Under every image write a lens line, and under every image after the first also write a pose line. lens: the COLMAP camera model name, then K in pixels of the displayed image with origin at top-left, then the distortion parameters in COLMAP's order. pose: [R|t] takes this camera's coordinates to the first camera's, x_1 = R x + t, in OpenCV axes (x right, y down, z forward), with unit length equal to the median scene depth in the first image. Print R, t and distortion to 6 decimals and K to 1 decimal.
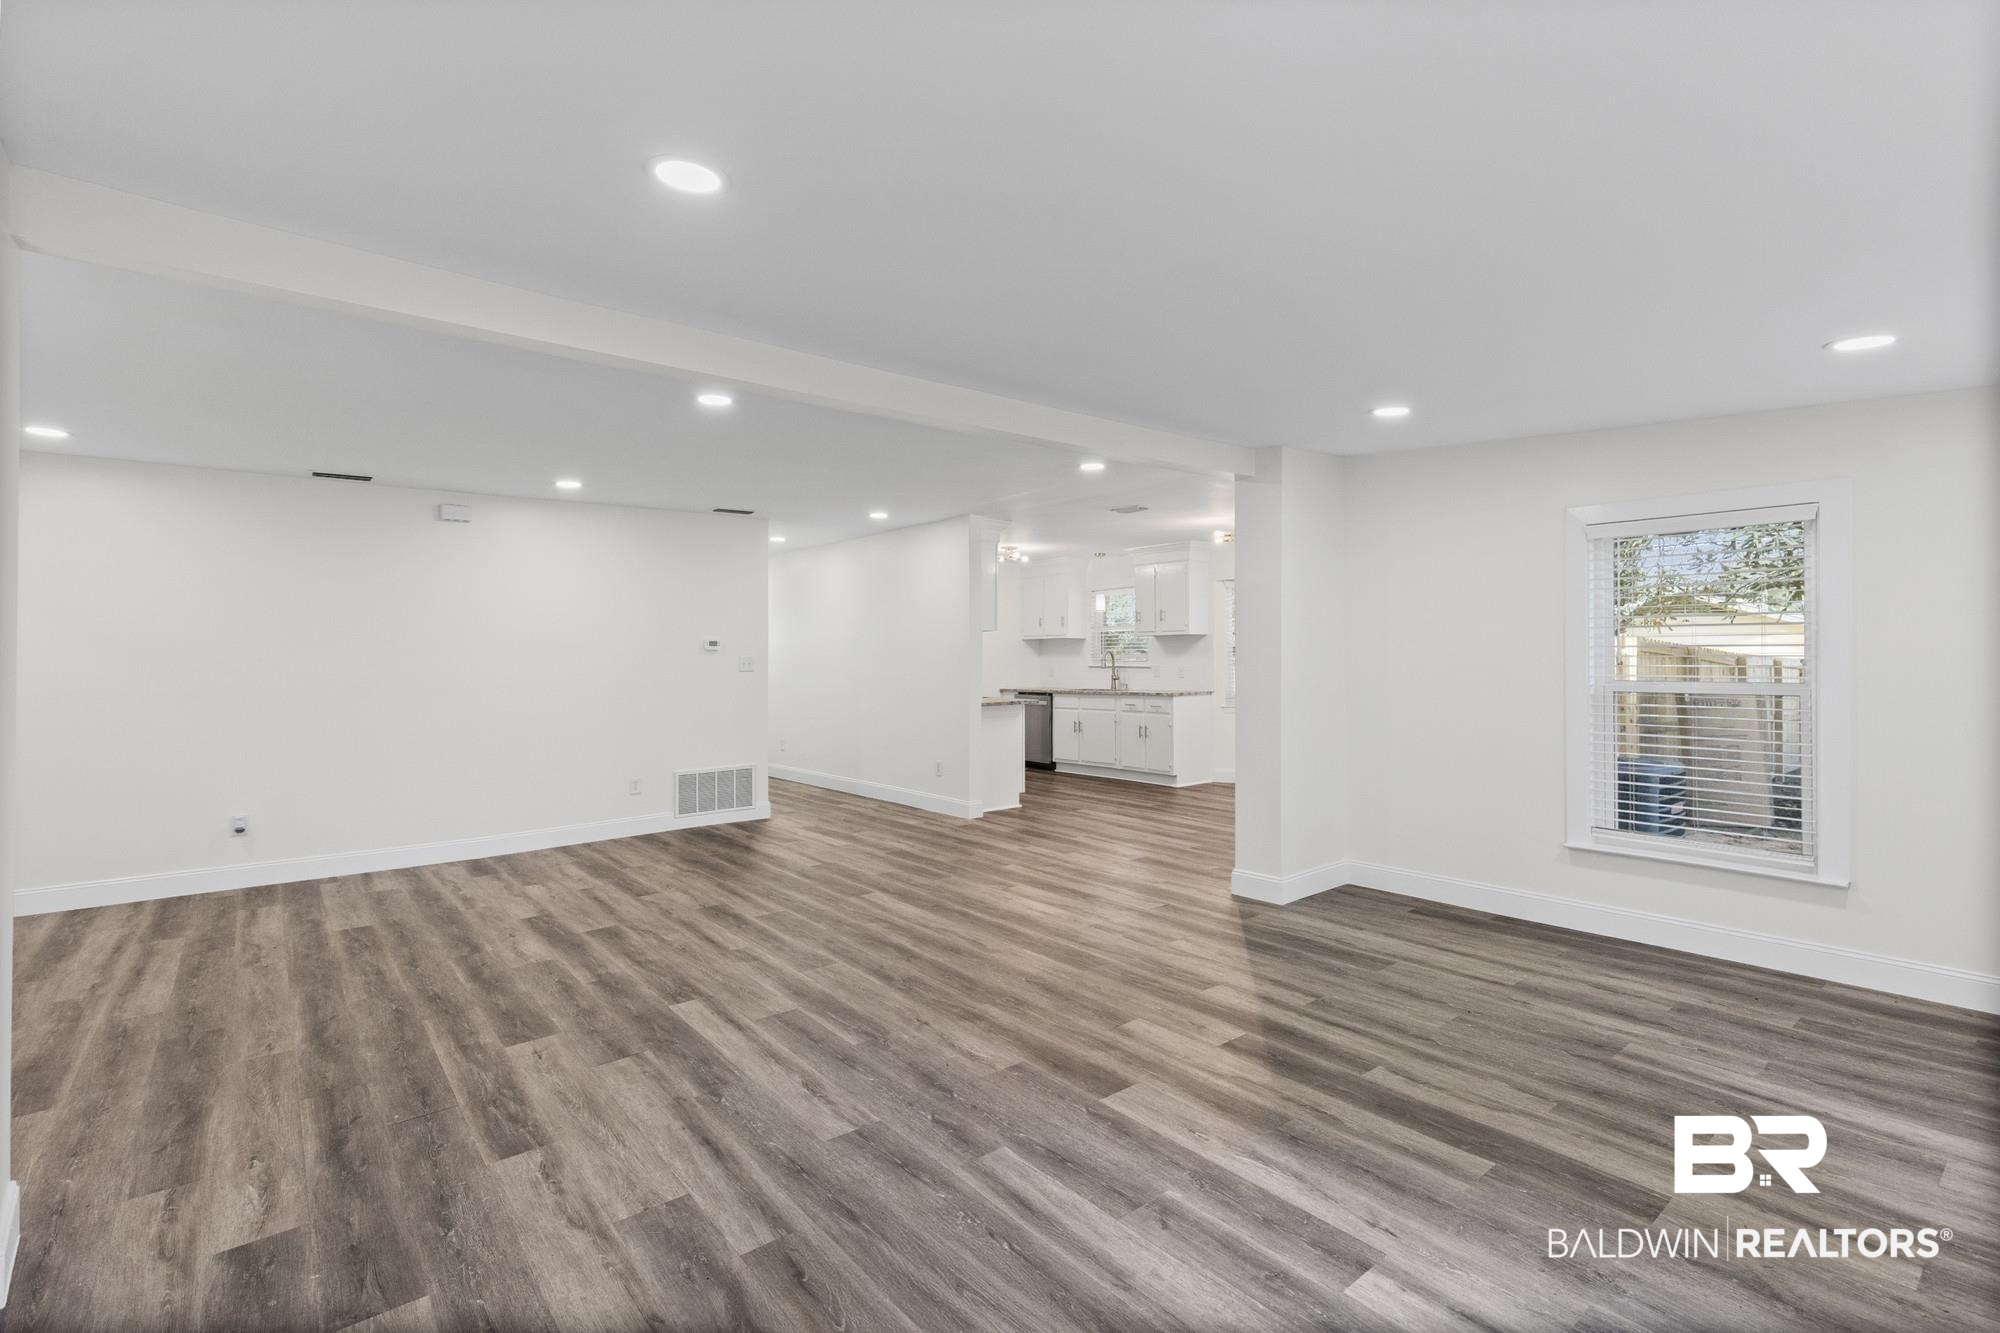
lens RADIAL K [[924.5, 0, 1001.3], [0, 924.5, 711.7], [0, 0, 1]] dist [0.004233, -0.000907]
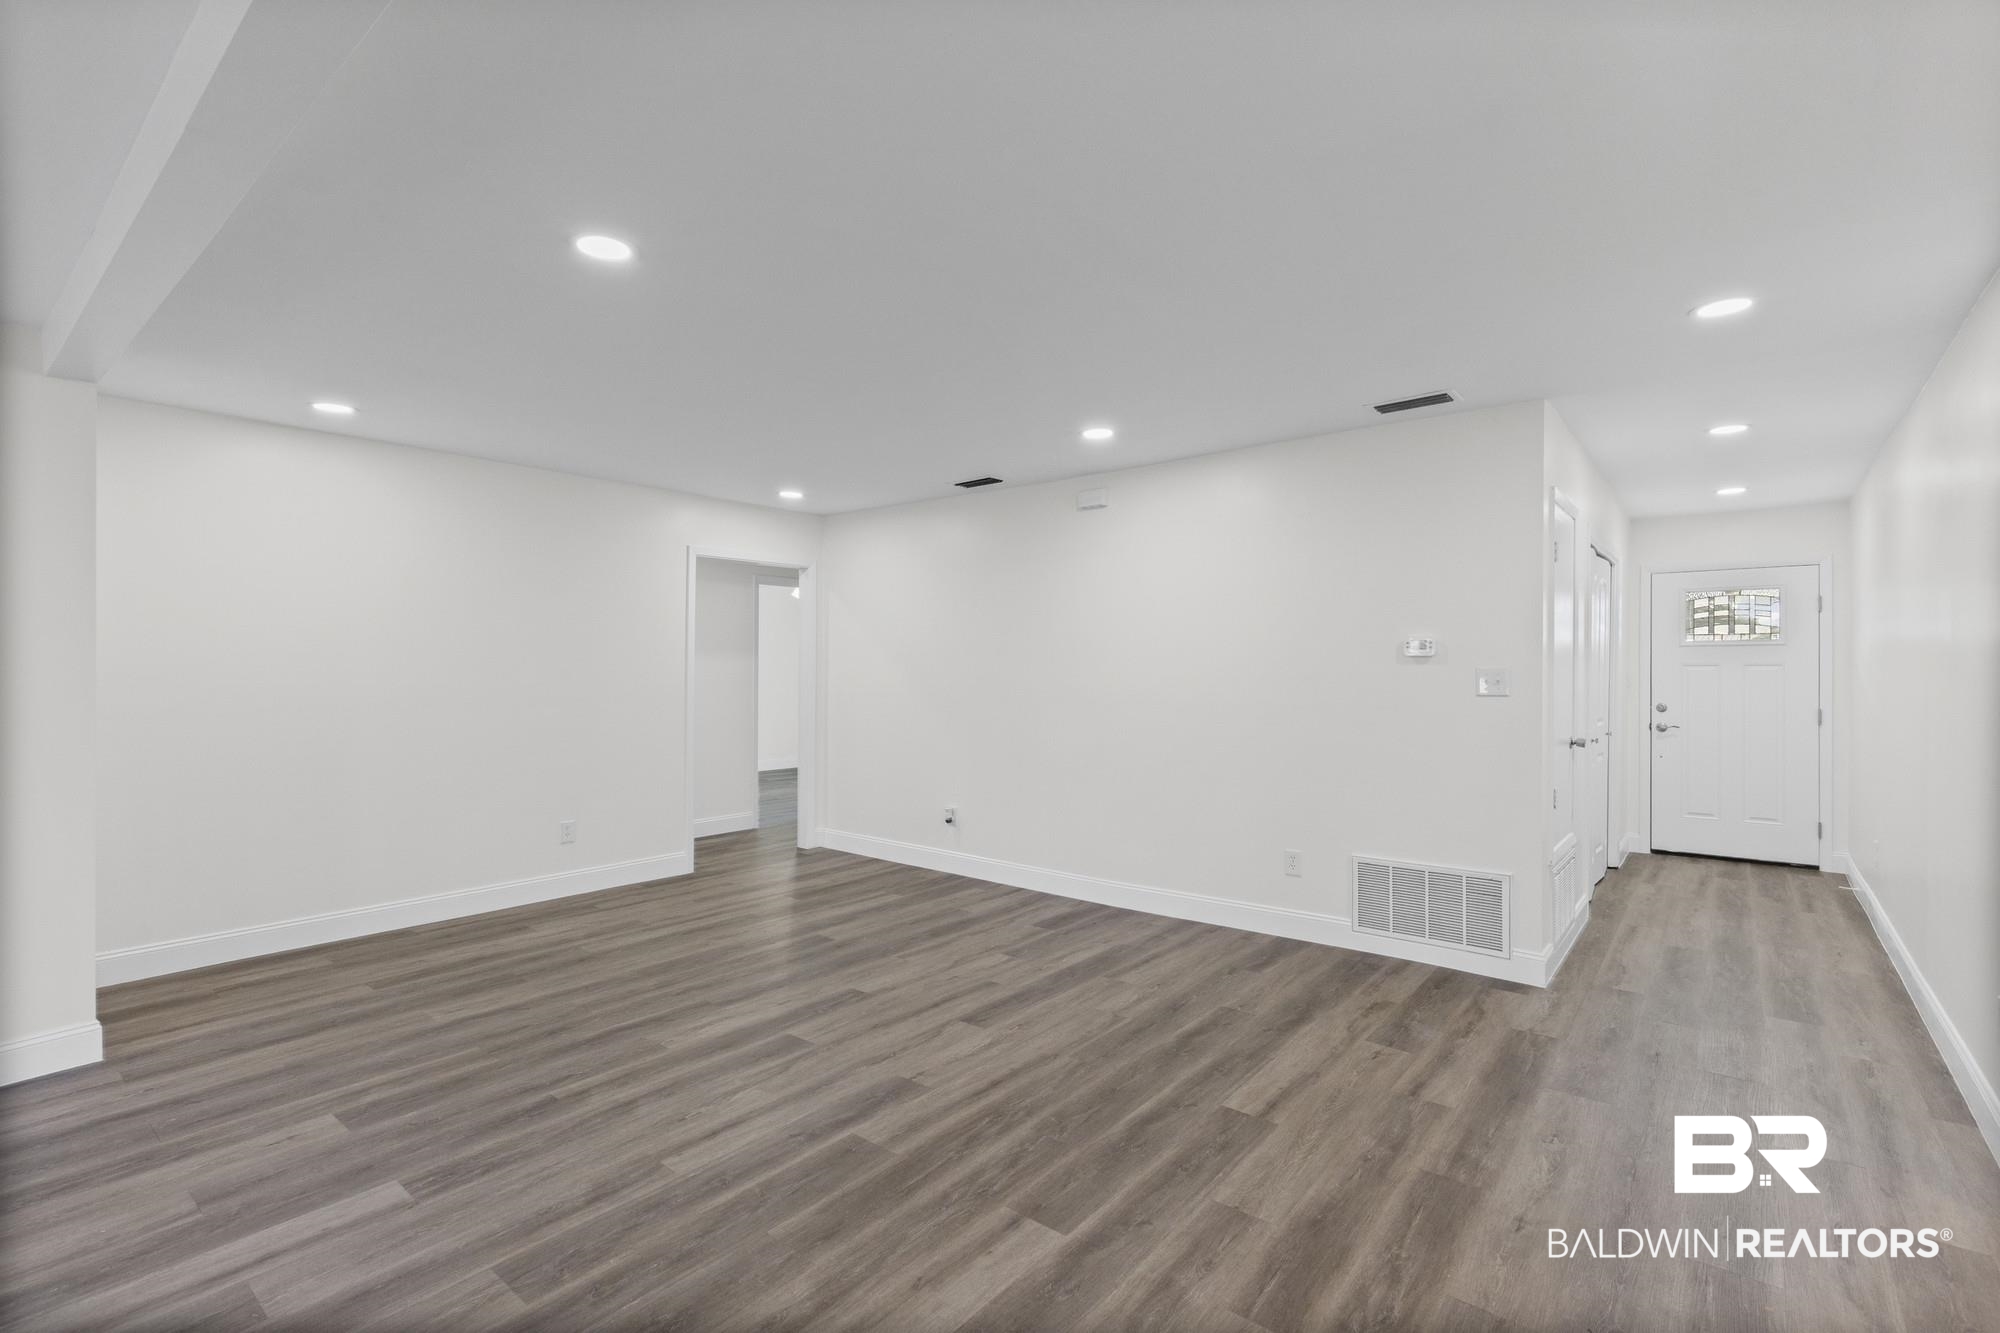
lens RADIAL K [[924.5, 0, 1004.6], [0, 924.5, 654.8], [0, 0, 1]] dist [0.004233, -0.000907]
pose [[0.199705, -0.001347, -0.979855, 0.372850], [-0.066933, 0.997645, -0.015013, -0.077951], [0.977567, 0.068583, 0.199144, 1.224150]]
